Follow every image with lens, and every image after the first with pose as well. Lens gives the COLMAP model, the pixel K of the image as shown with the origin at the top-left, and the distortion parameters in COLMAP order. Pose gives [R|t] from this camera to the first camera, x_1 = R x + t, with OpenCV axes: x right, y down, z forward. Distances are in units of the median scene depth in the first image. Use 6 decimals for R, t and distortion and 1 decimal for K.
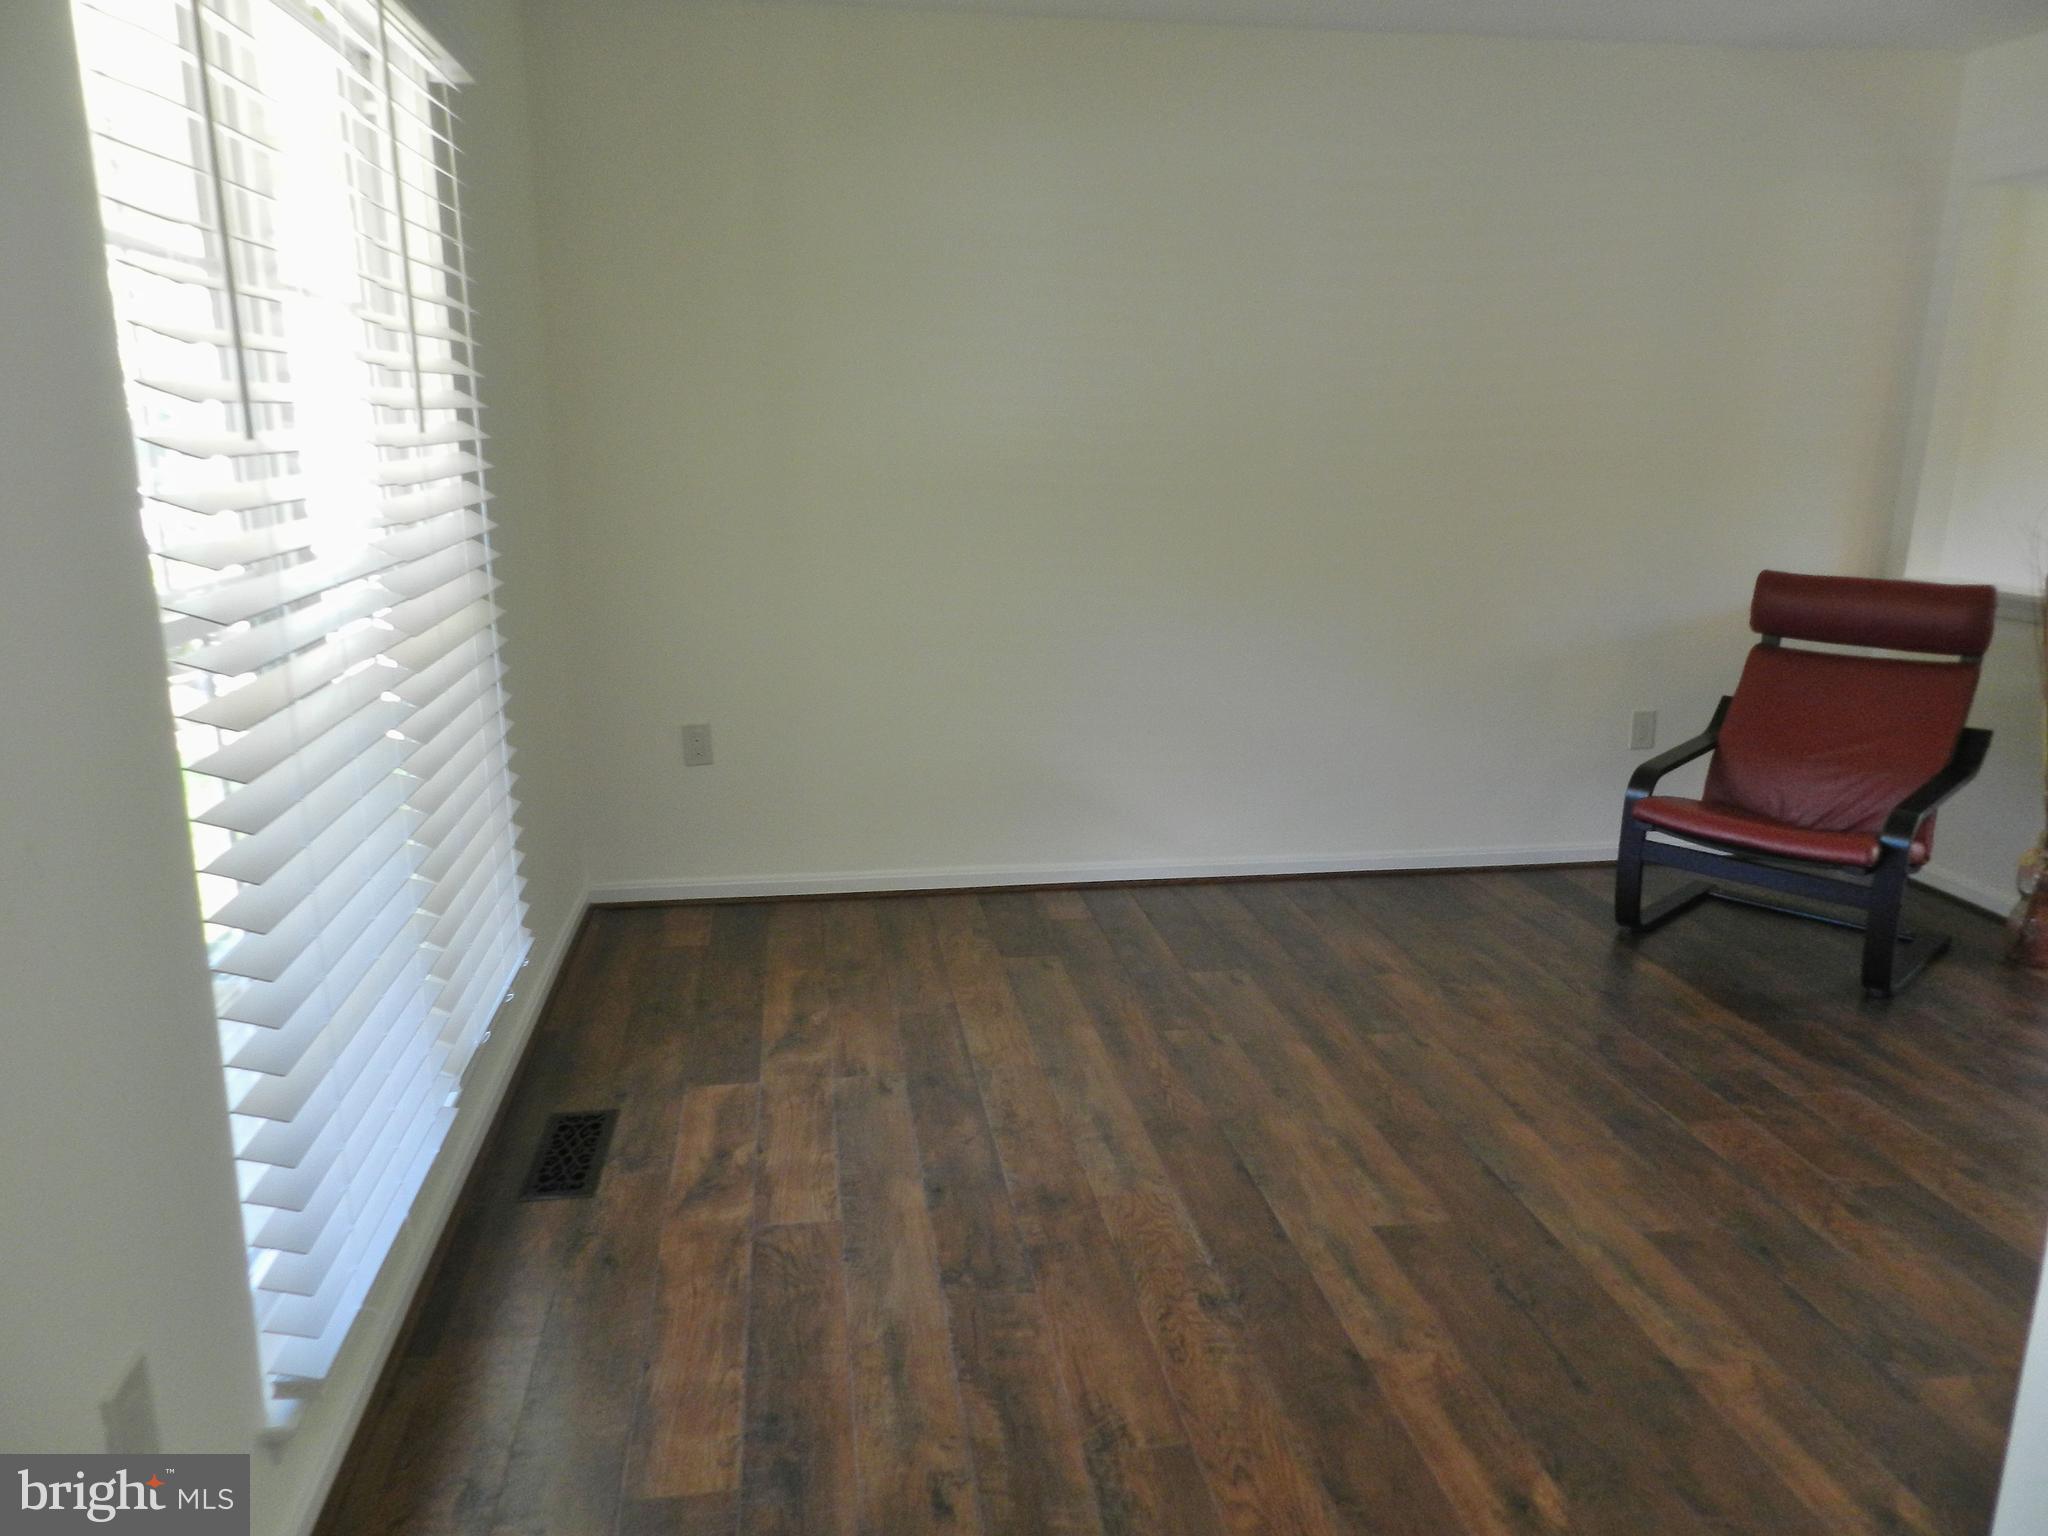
lens RADIAL K [[1378.0, 0, 1020.2], [0, 1378.0, 776.0], [0, 0, 1]] dist [0.021829, -0.012385]
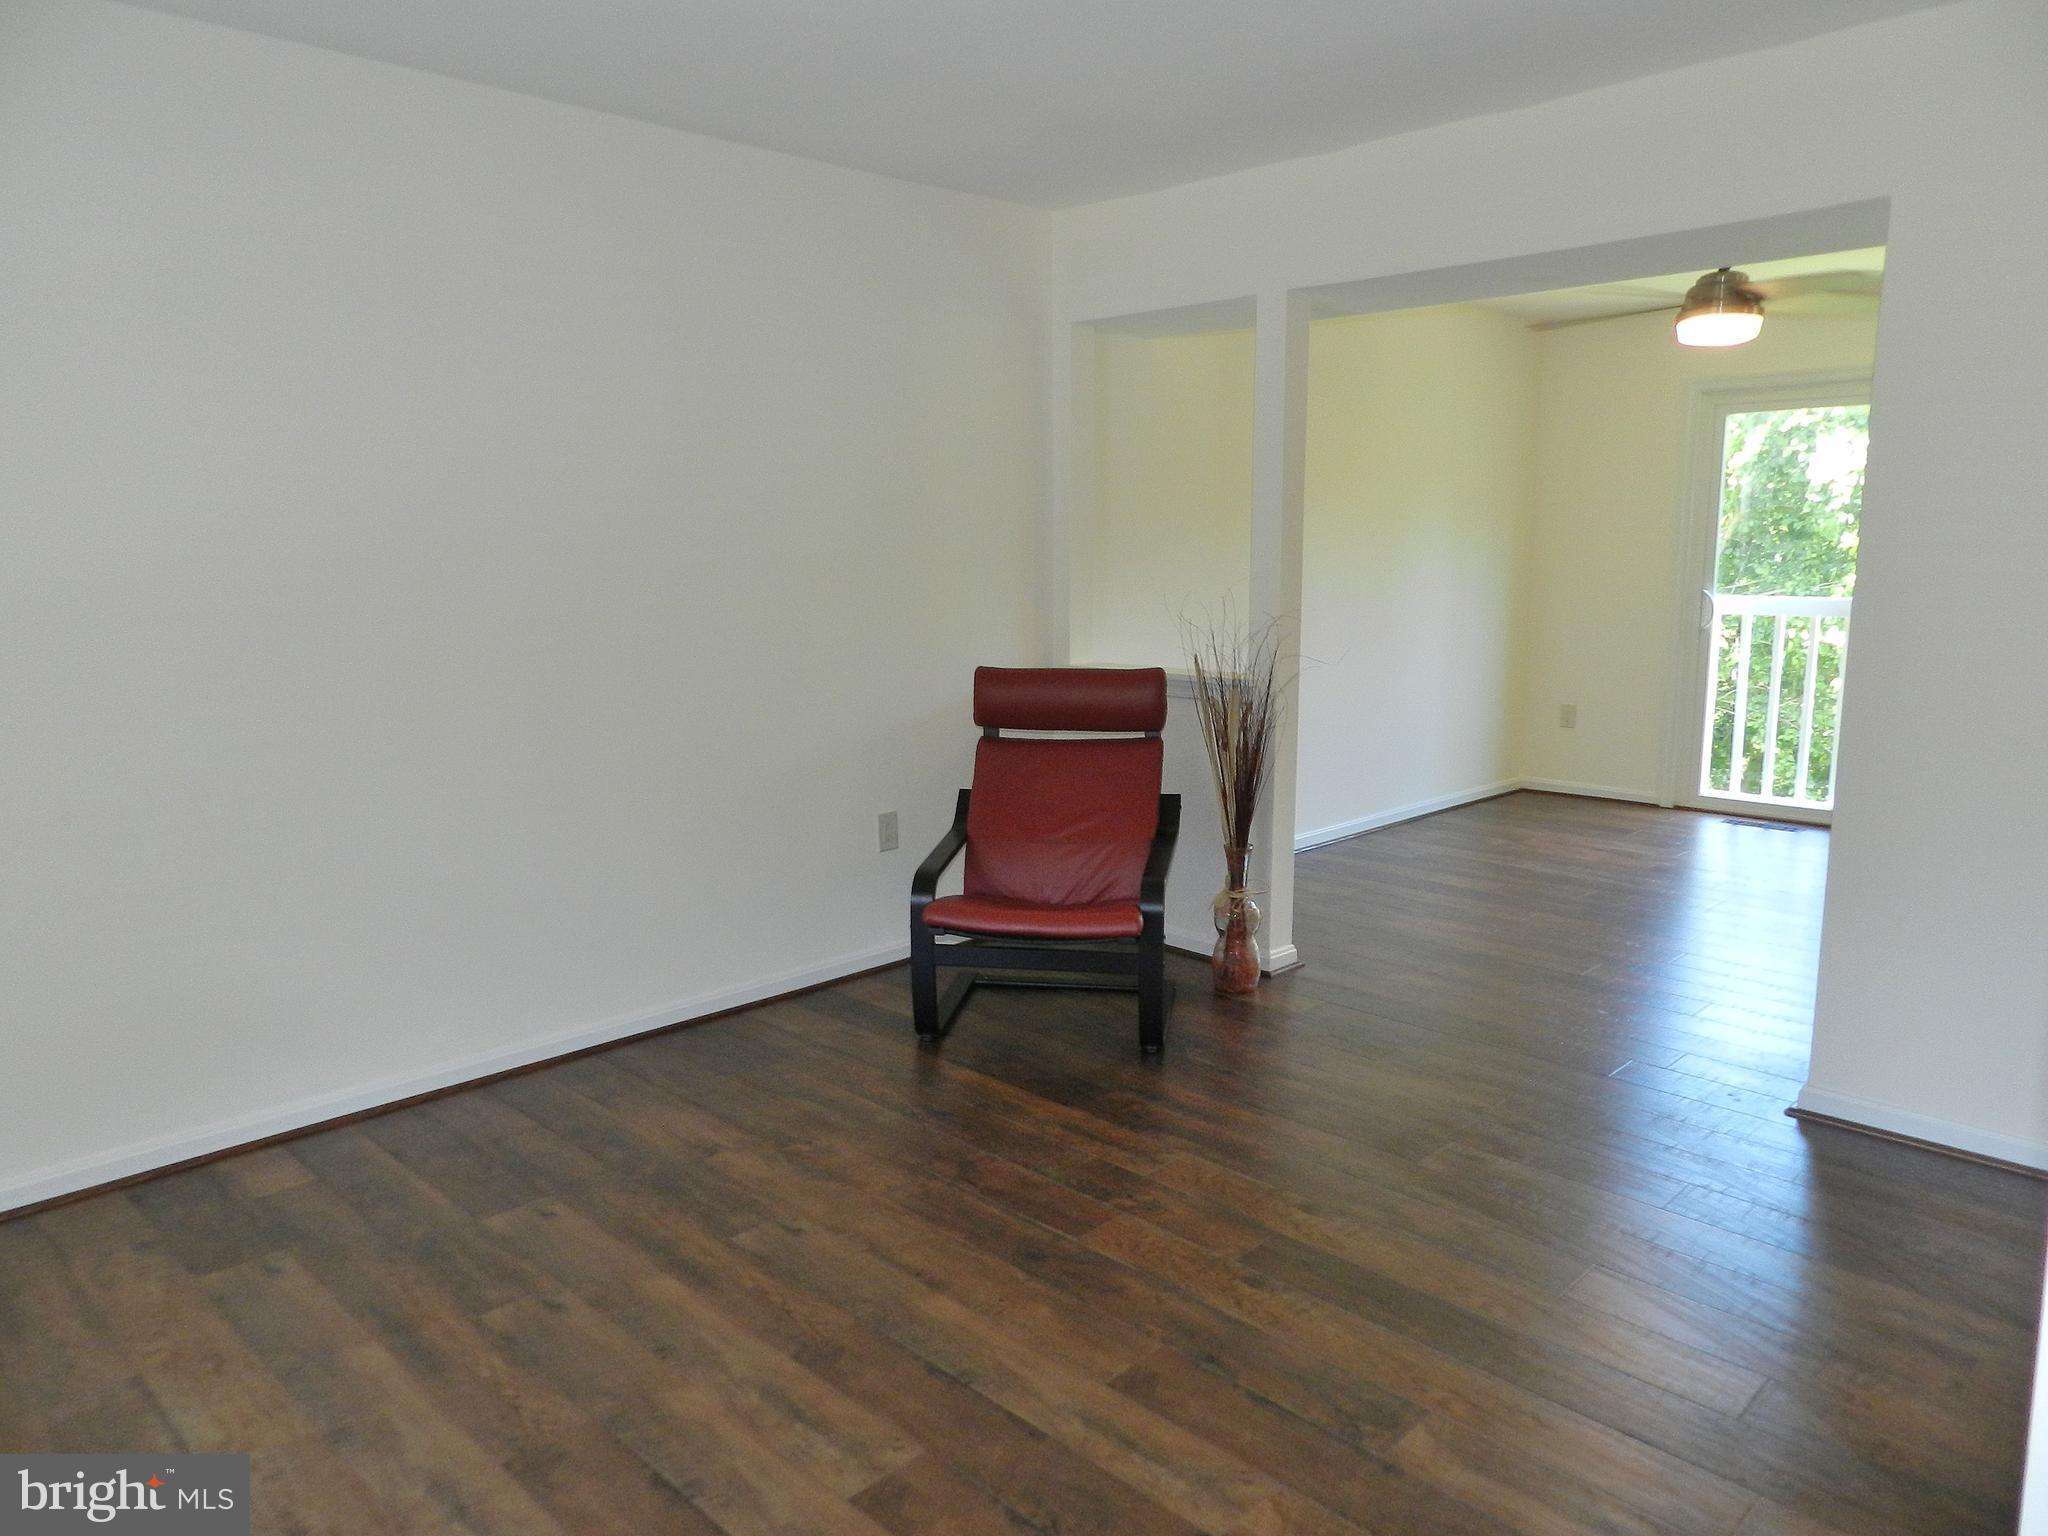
lens RADIAL K [[1378.0, 0, 1021.6], [0, 1378.0, 798.5], [0, 0, 1]] dist [0.021829, -0.012385]
pose [[0.804813, -0.119907, 0.581290, -0.061547], [0.155624, 0.987747, -0.011716, -0.038830], [-0.572763, 0.099892, 0.813612, 0.172838]]
